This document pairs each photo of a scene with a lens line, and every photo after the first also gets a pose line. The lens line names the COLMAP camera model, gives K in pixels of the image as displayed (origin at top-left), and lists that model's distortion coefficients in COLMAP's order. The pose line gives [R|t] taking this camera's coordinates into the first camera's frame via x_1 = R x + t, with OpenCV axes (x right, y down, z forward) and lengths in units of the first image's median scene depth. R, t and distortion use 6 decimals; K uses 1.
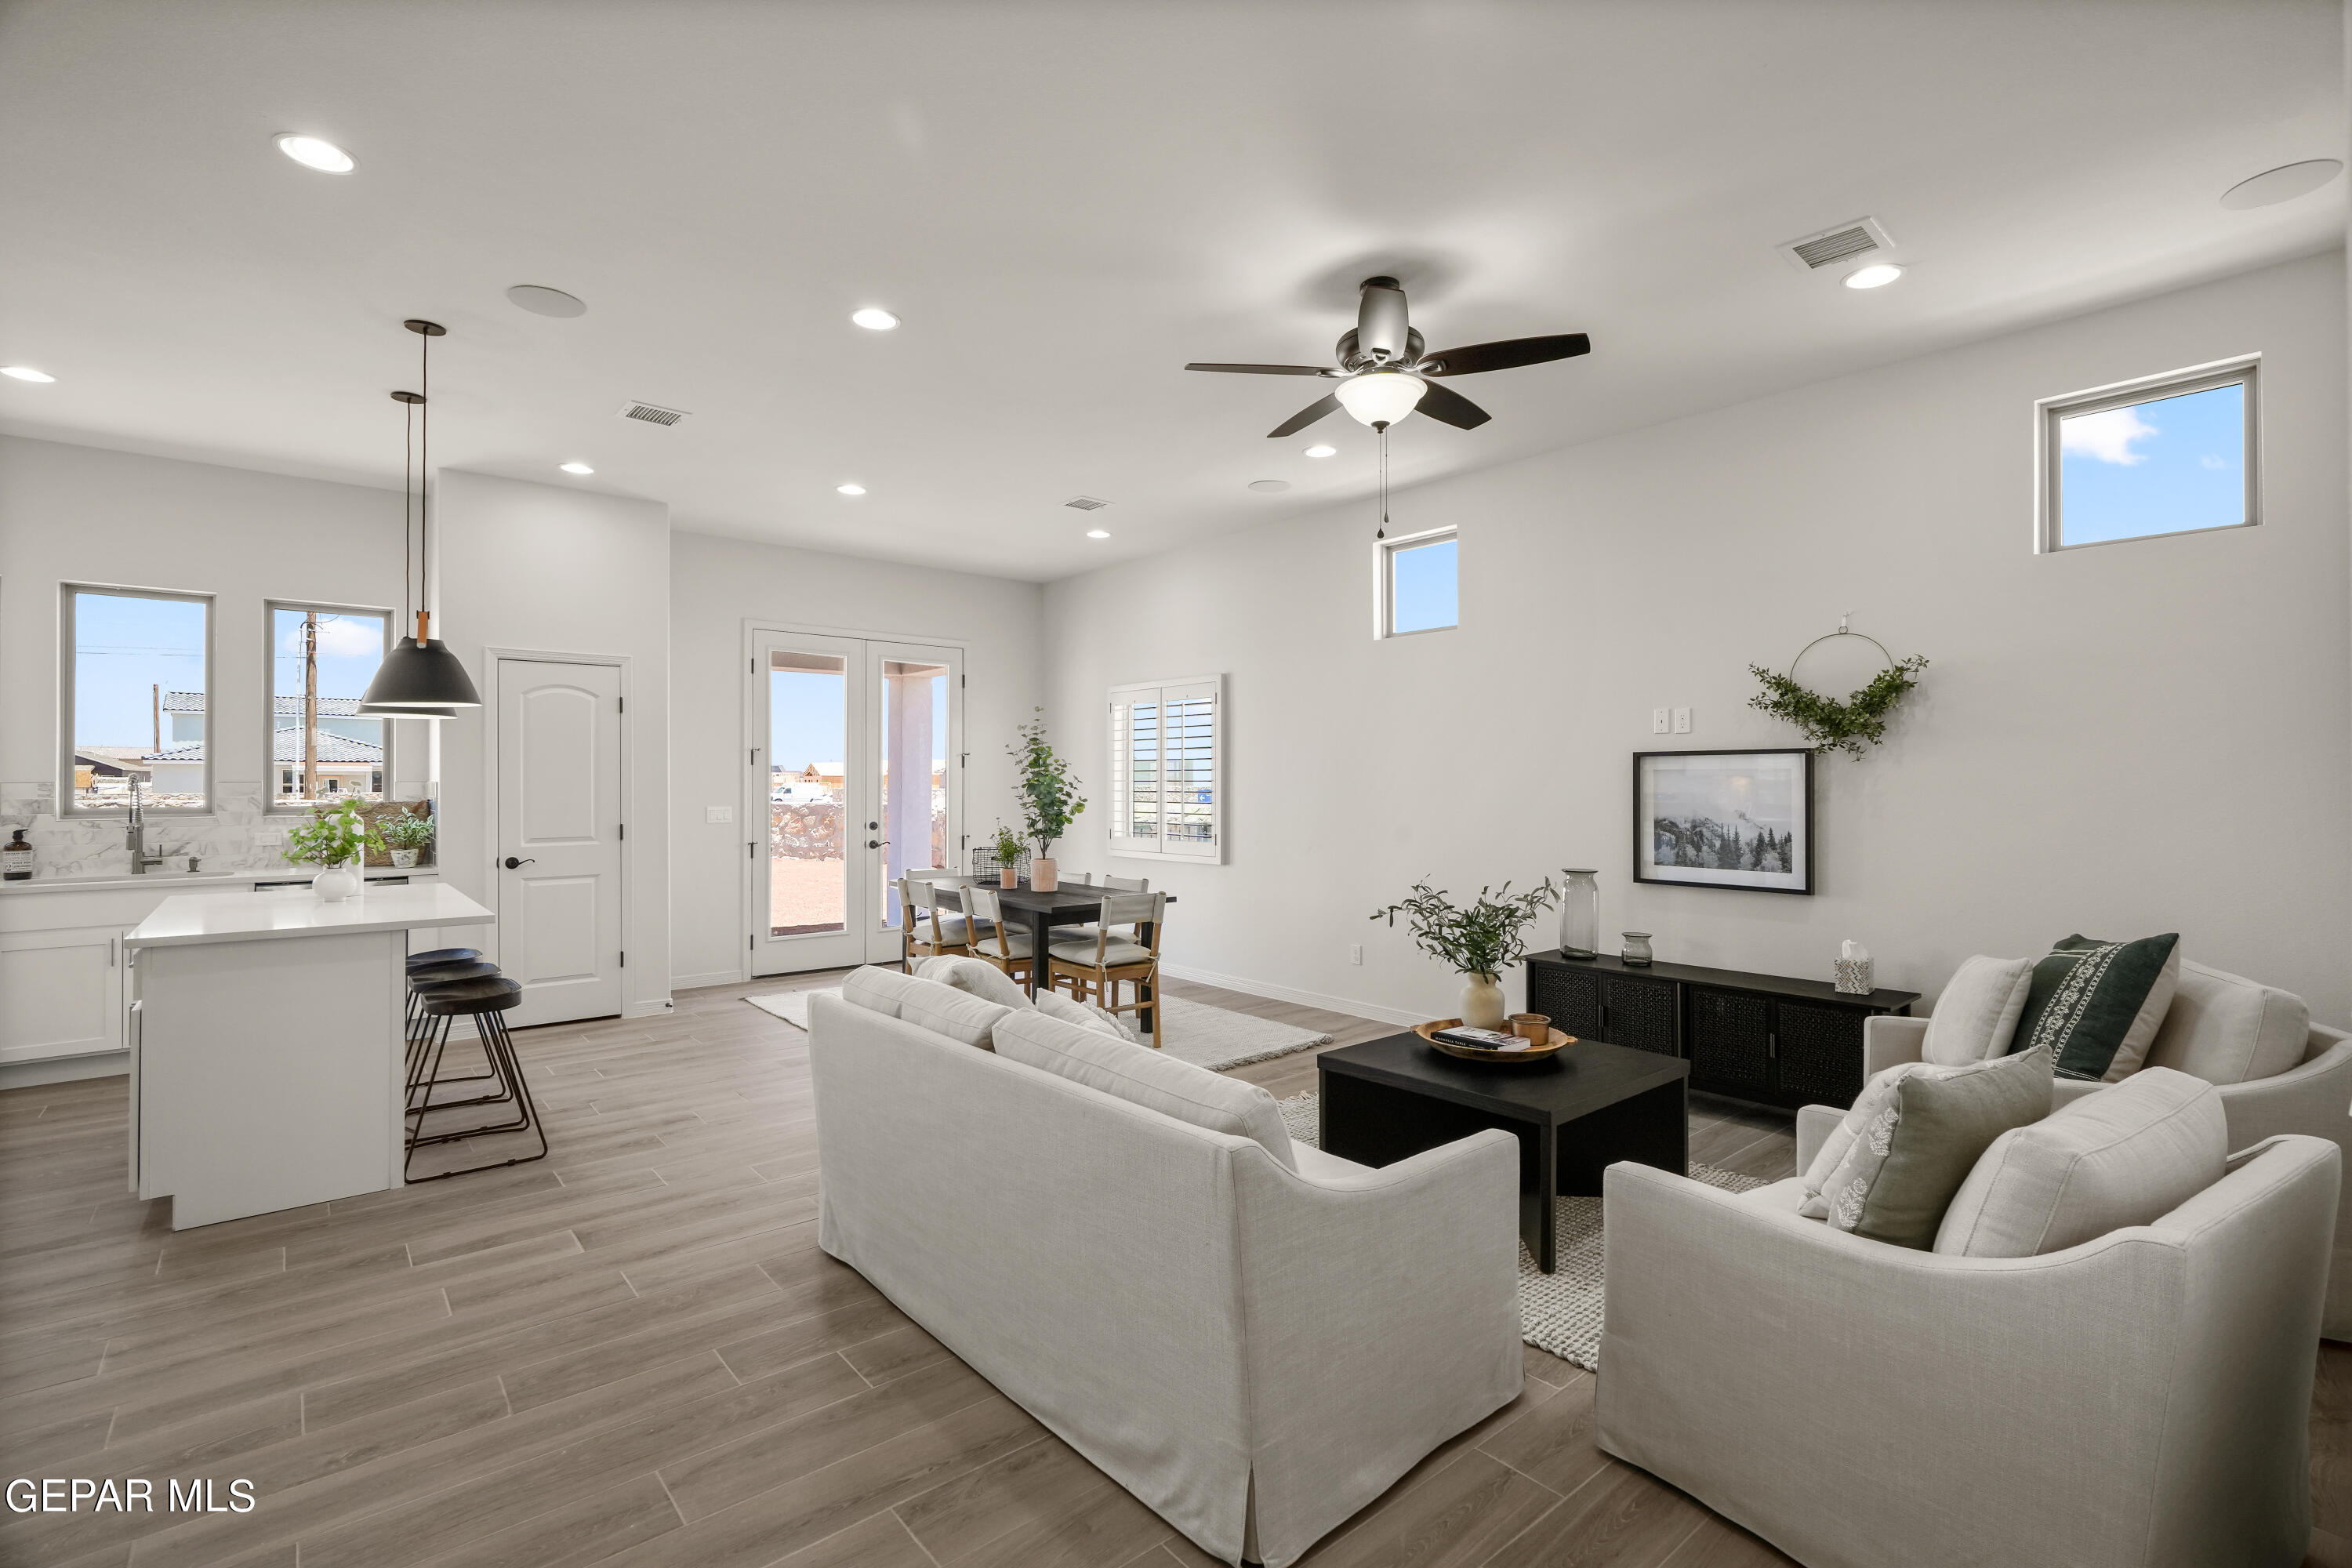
lens RADIAL K [[1062.4, 0, 1183.8], [0, 1062.4, 776.1], [0, 0, 1]] dist [-0.002610, 0.000929]
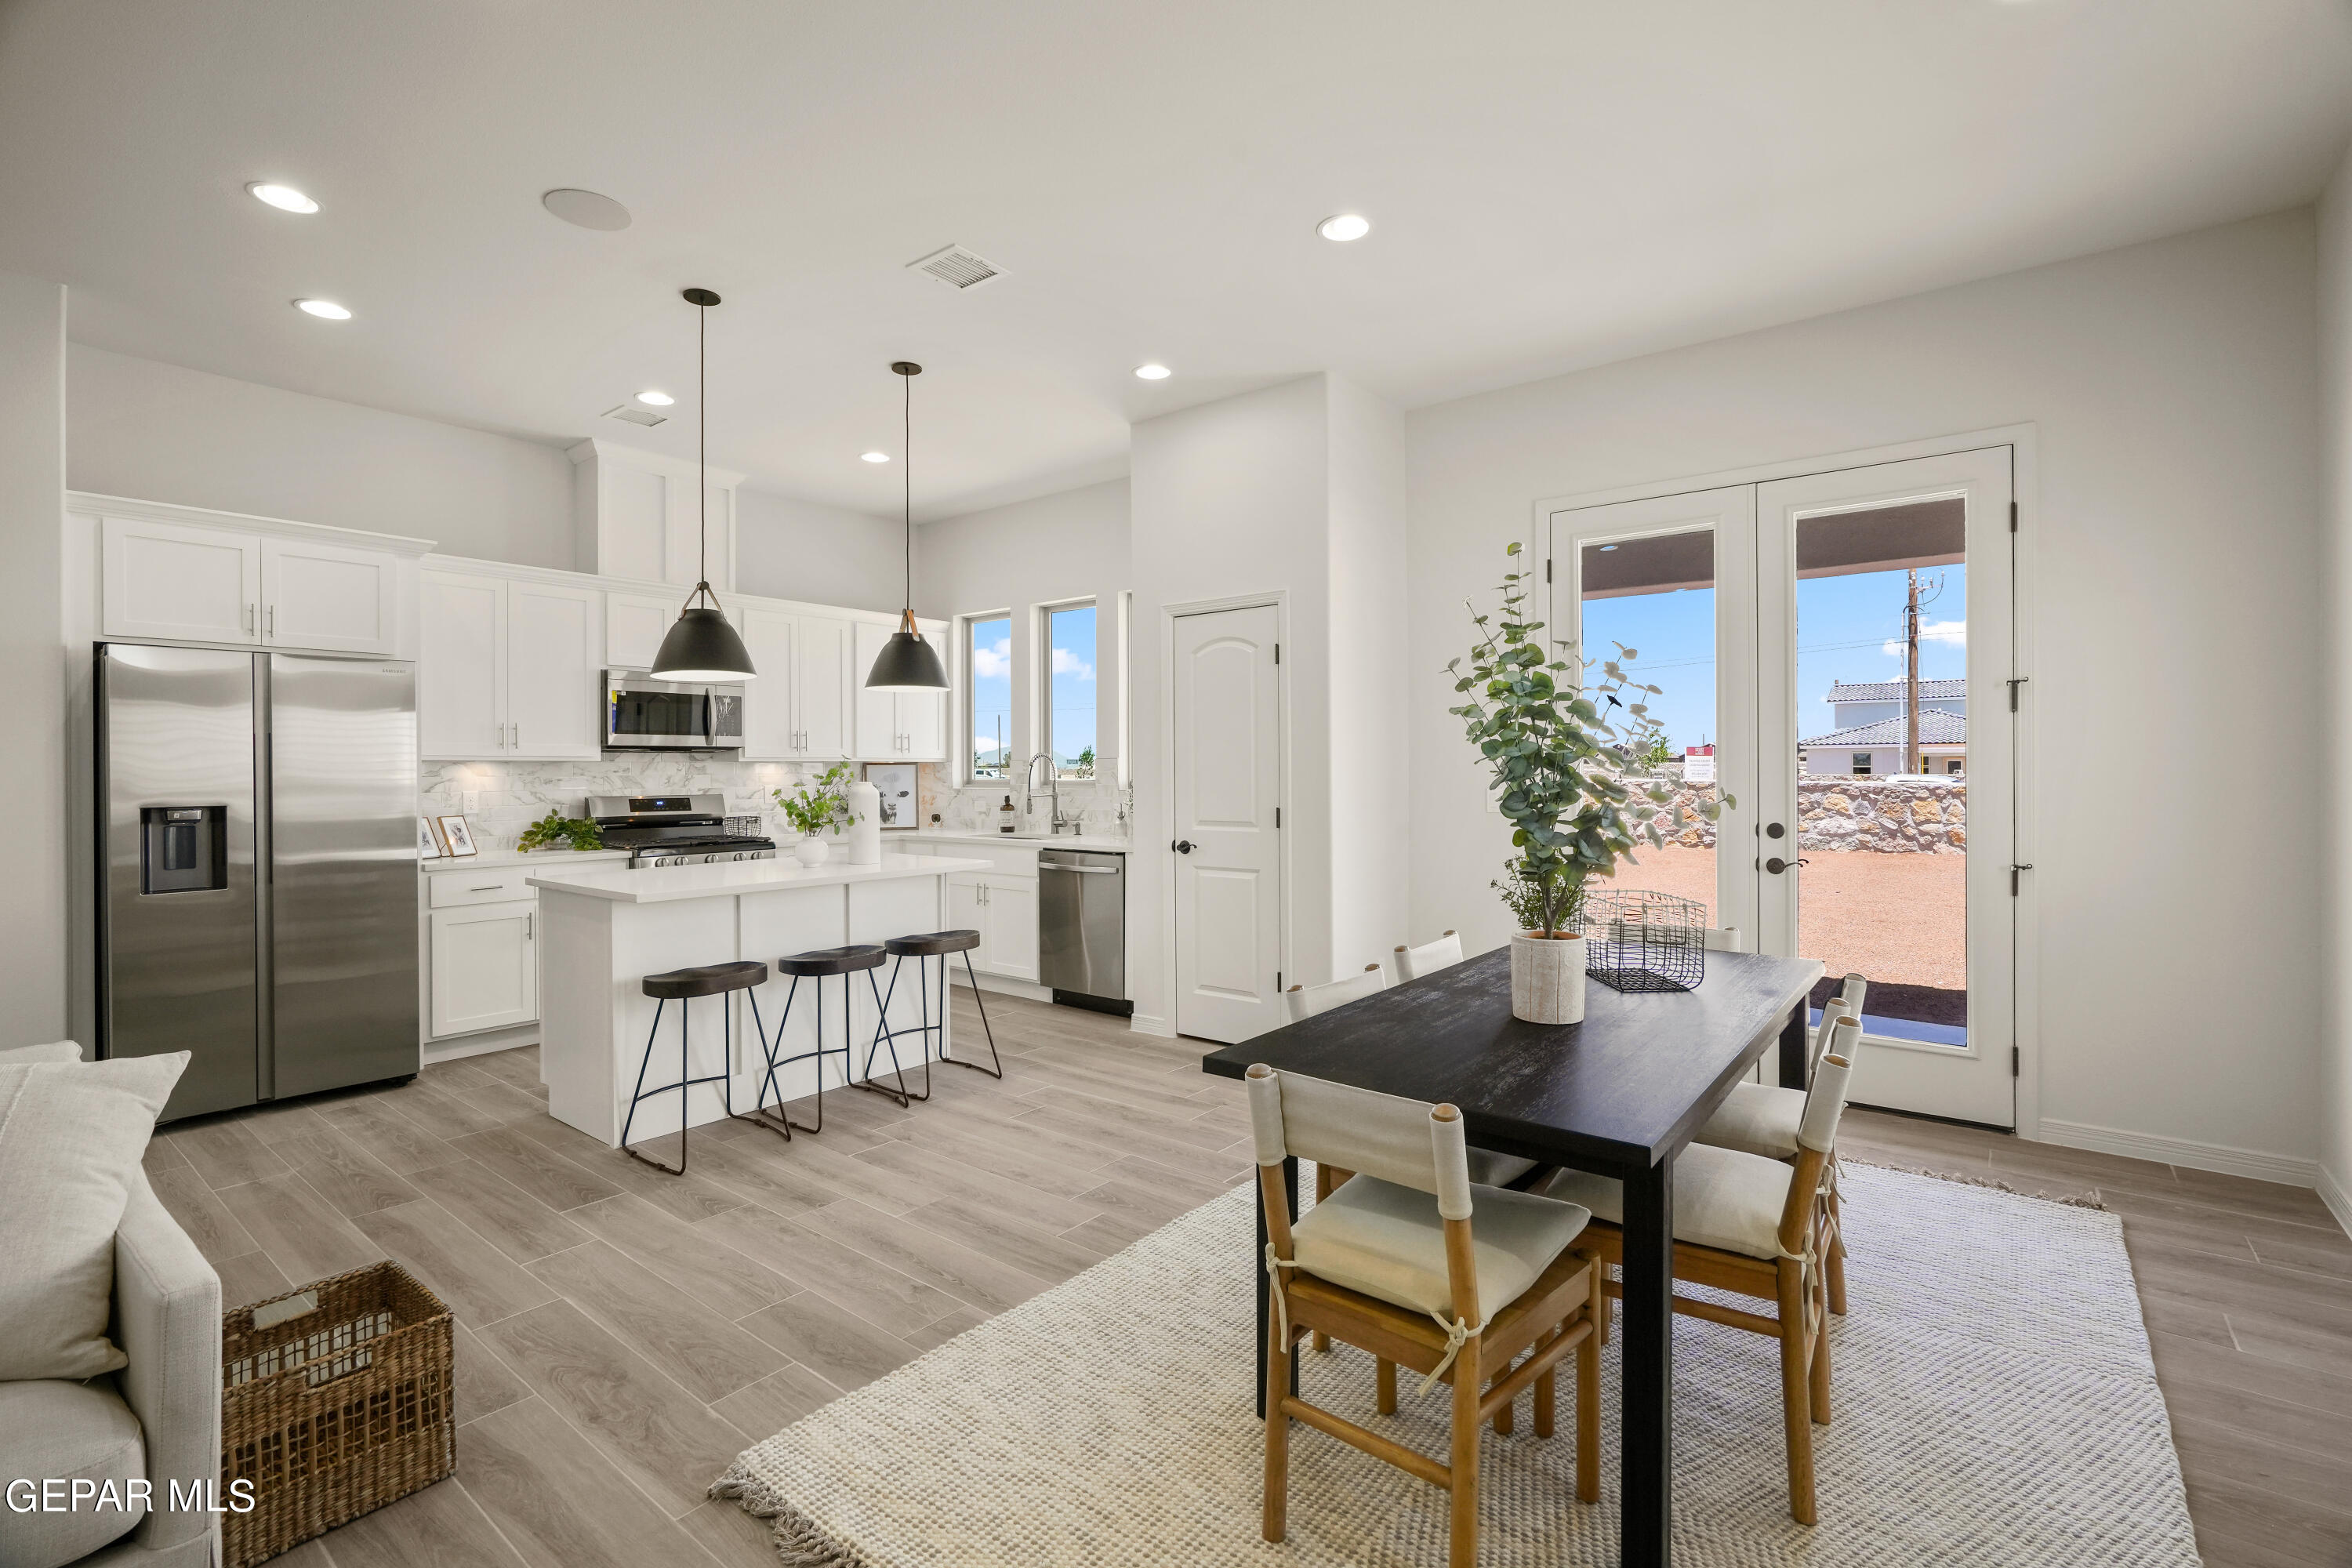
lens RADIAL K [[1059.3, 0, 1181.3], [0, 1059.3, 771.2], [0, 0, 1]] dist [-0.004845, 0.000580]
pose [[0.193603, 0.000005, -0.981080, 0.270119], [0.012175, 0.999923, 0.002408, 0.019971], [0.981004, -0.012411, 0.193588, 0.980226]]
